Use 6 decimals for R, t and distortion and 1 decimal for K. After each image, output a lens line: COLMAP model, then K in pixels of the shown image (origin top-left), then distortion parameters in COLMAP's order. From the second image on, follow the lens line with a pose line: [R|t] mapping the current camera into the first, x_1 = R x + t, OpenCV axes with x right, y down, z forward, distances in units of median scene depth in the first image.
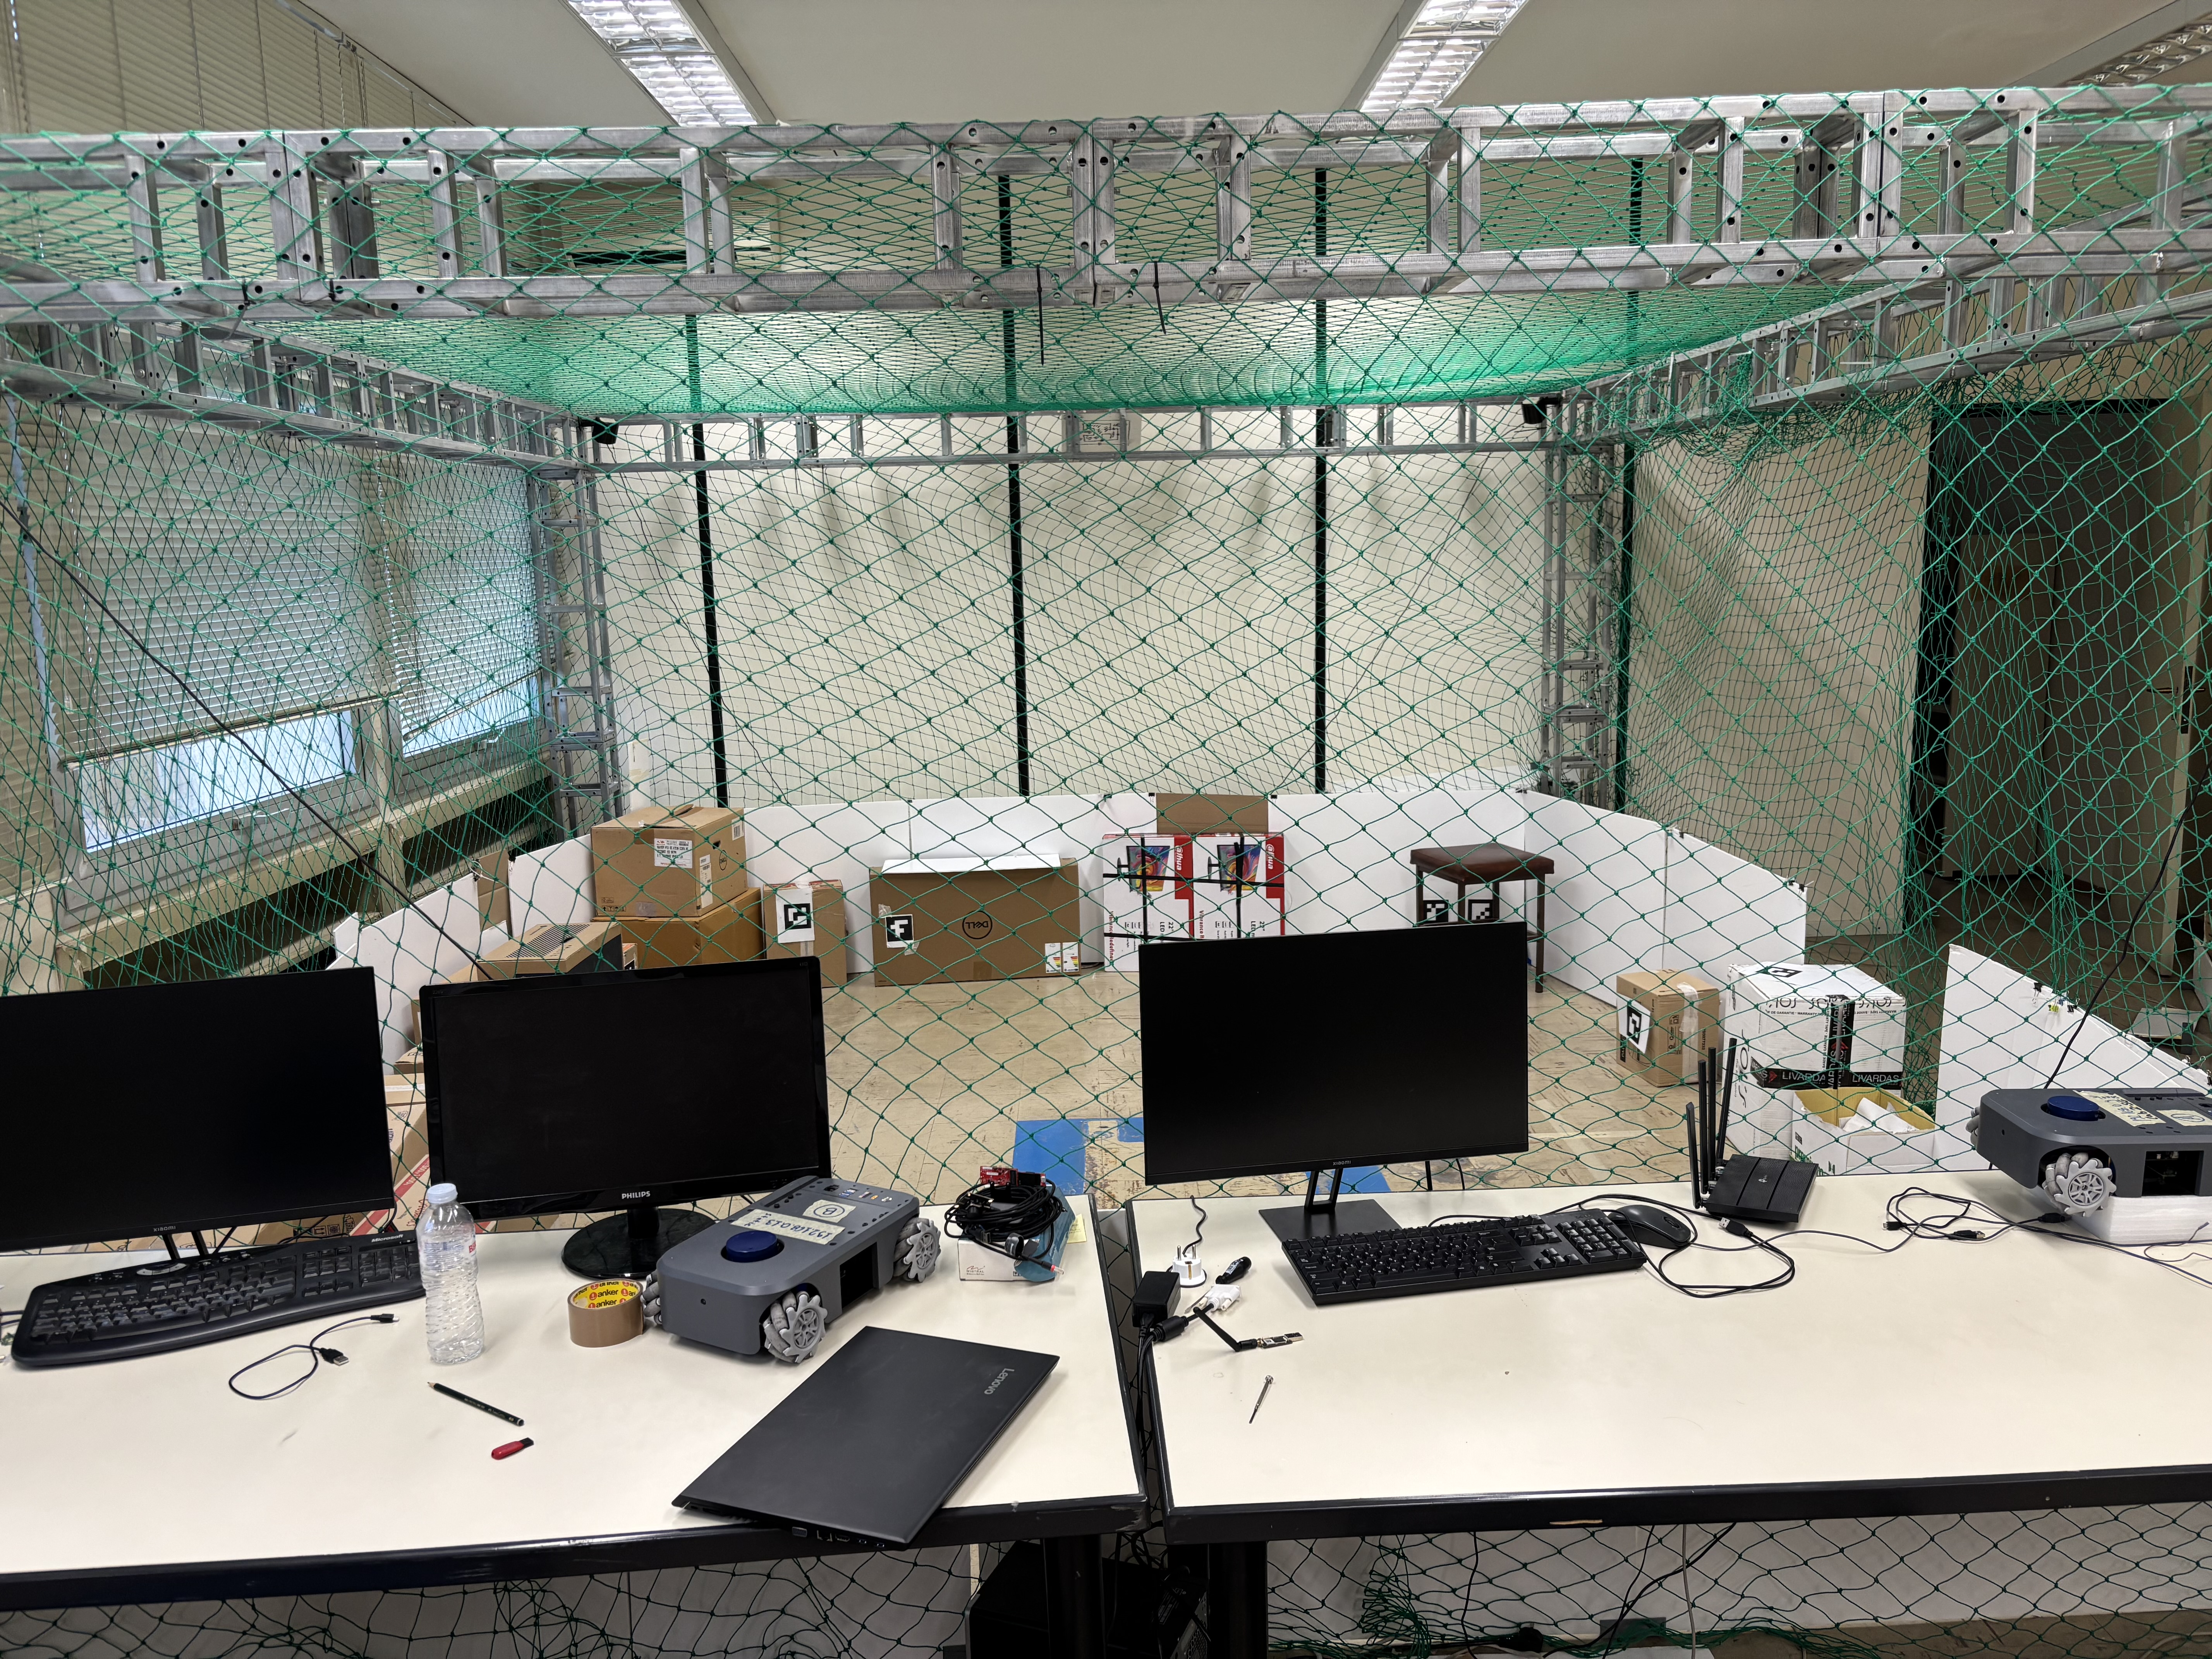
lens RADIAL K [[1684.9, 0, 1093.0], [0, 1684.9, 832.2], [0, 0, 1]] dist [0.036927, -0.042668]
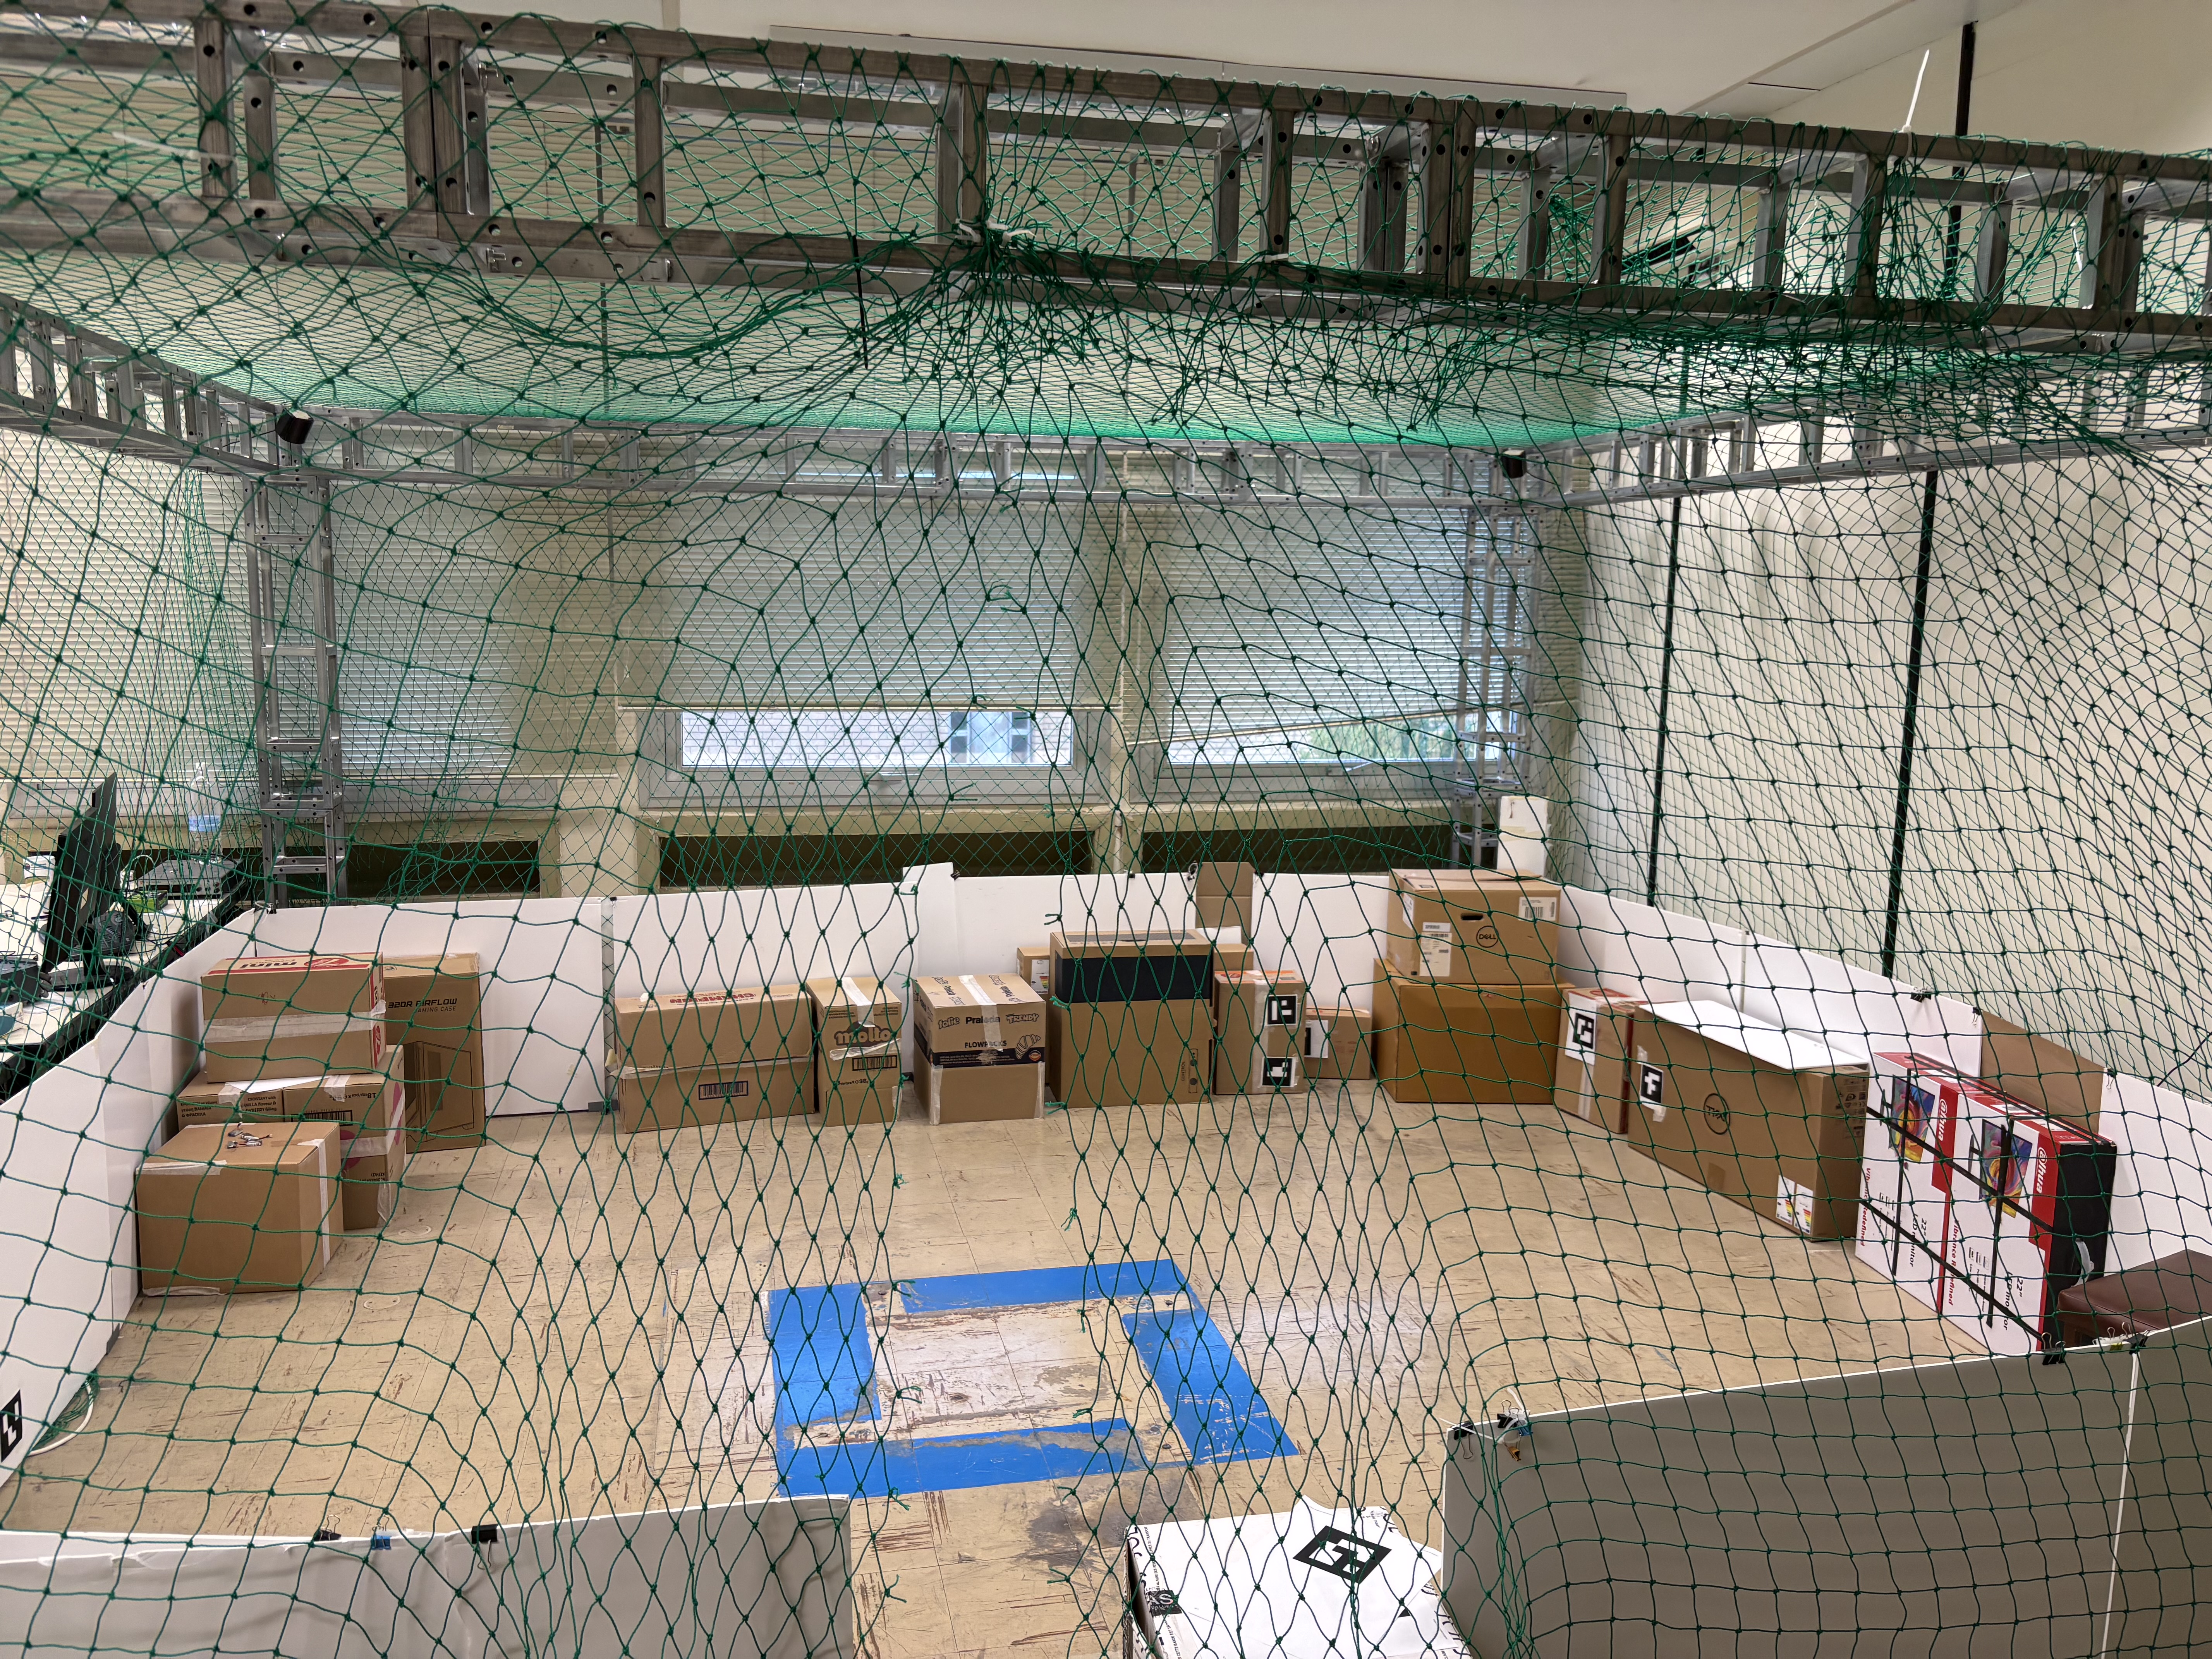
lens RADIAL K [[1684.9, 0, 1110.2], [0, 1684.9, 815.5], [0, 0, 1]] dist [0.036927, -0.042668]
pose [[0.202814, 0.157050, -0.966541, 0.571294], [-0.177257, 0.976637, 0.121495, -0.114817], [0.963040, 0.146685, 0.225914, 0.562915]]
